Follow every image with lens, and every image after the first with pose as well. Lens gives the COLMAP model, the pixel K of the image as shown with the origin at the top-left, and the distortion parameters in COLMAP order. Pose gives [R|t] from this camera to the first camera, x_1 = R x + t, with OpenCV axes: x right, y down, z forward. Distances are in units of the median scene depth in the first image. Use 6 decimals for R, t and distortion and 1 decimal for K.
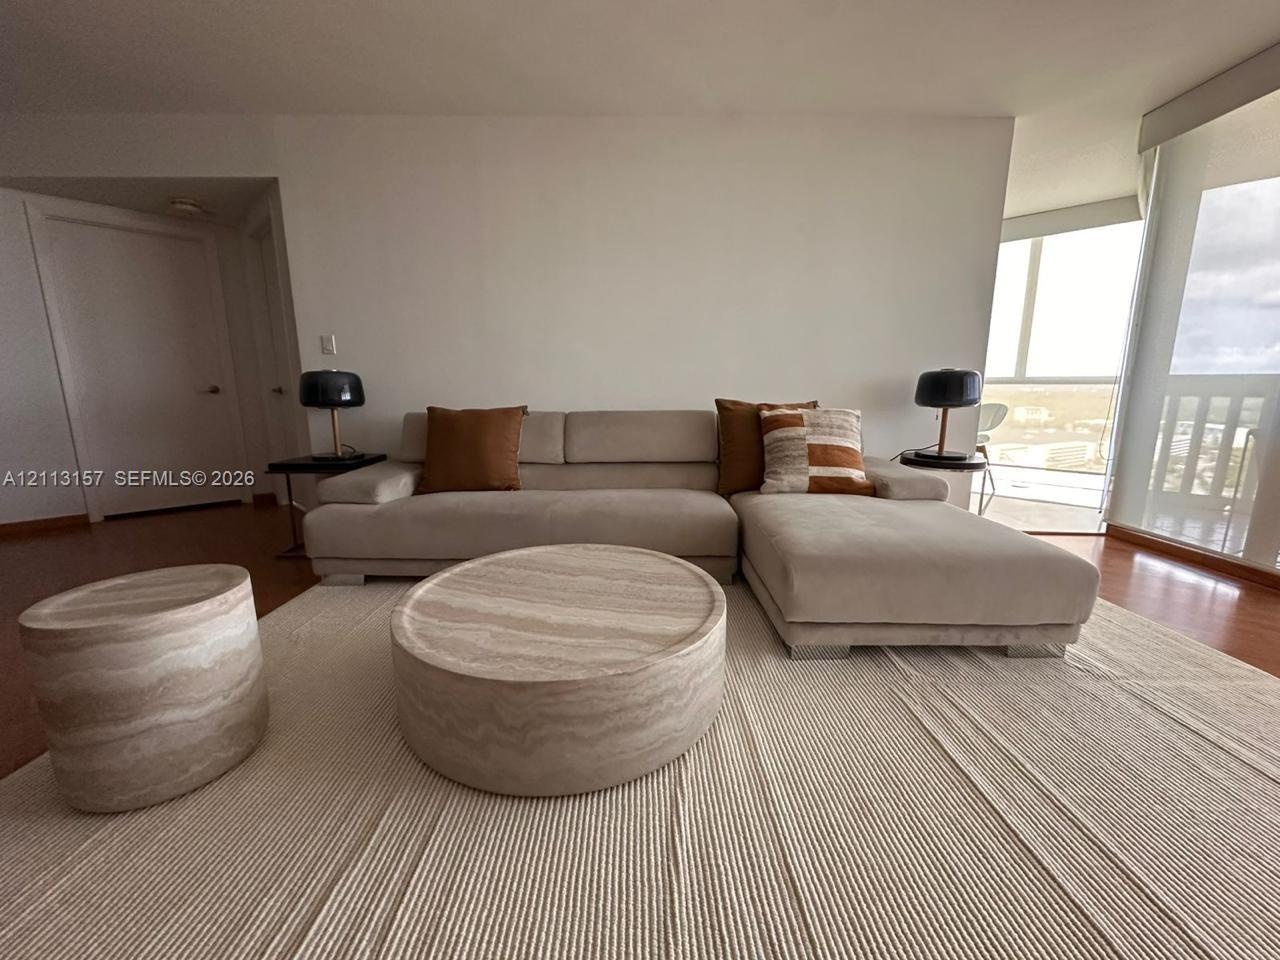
lens RADIAL K [[506.7, 0, 637.8], [0, 506.7, 481.2], [0, 0, 1]] dist [-0.004768, 0.000514]
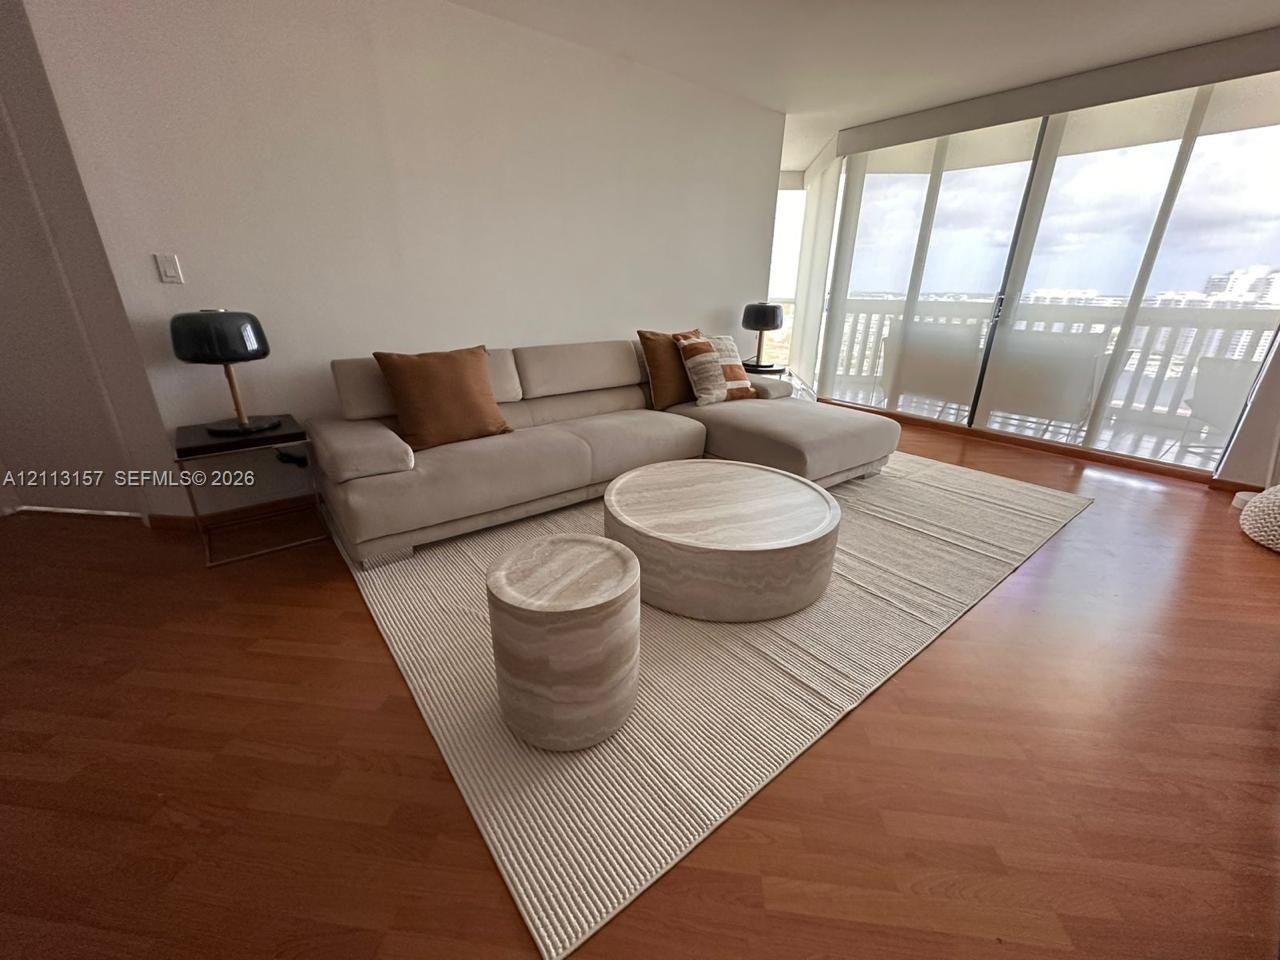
lens RADIAL K [[506.7, 0, 637.8], [0, 506.7, 481.2], [0, 0, 1]] dist [-0.004768, 0.000514]
pose [[0.791599, -0.208035, 0.574537, -0.689005], [0.099667, 0.971626, 0.214496, -0.085505], [-0.602858, -0.112533, 0.789873, 0.030333]]
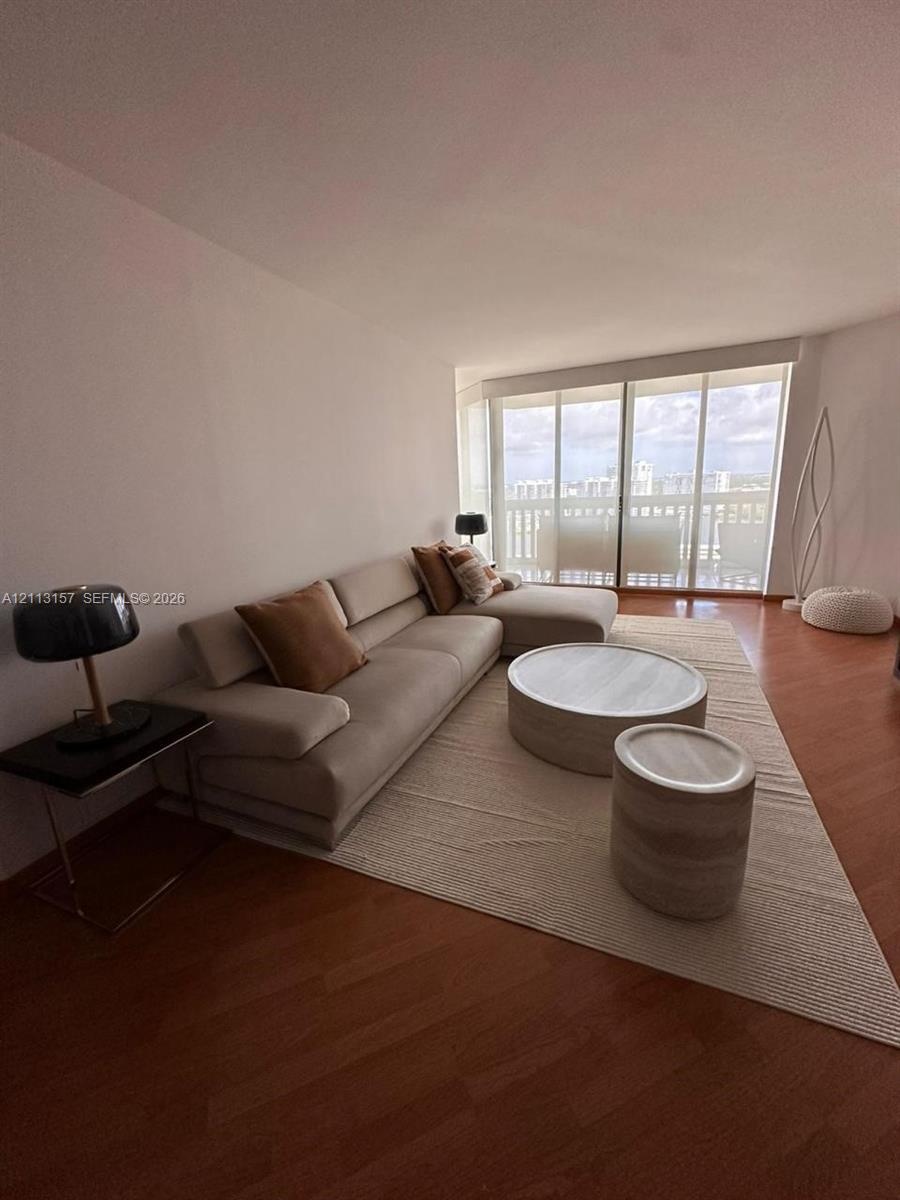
lens RADIAL K [[475.0, 0, 450.0], [0, 475.0, 600.0], [0, 0, 1]] dist [-0.004768, 0.000514]
pose [[0.405126, -0.229897, 0.884884, -1.056796], [0.213014, 0.964967, 0.153179, -0.227849], [-0.889099, 0.126436, 0.439905, 0.452334]]
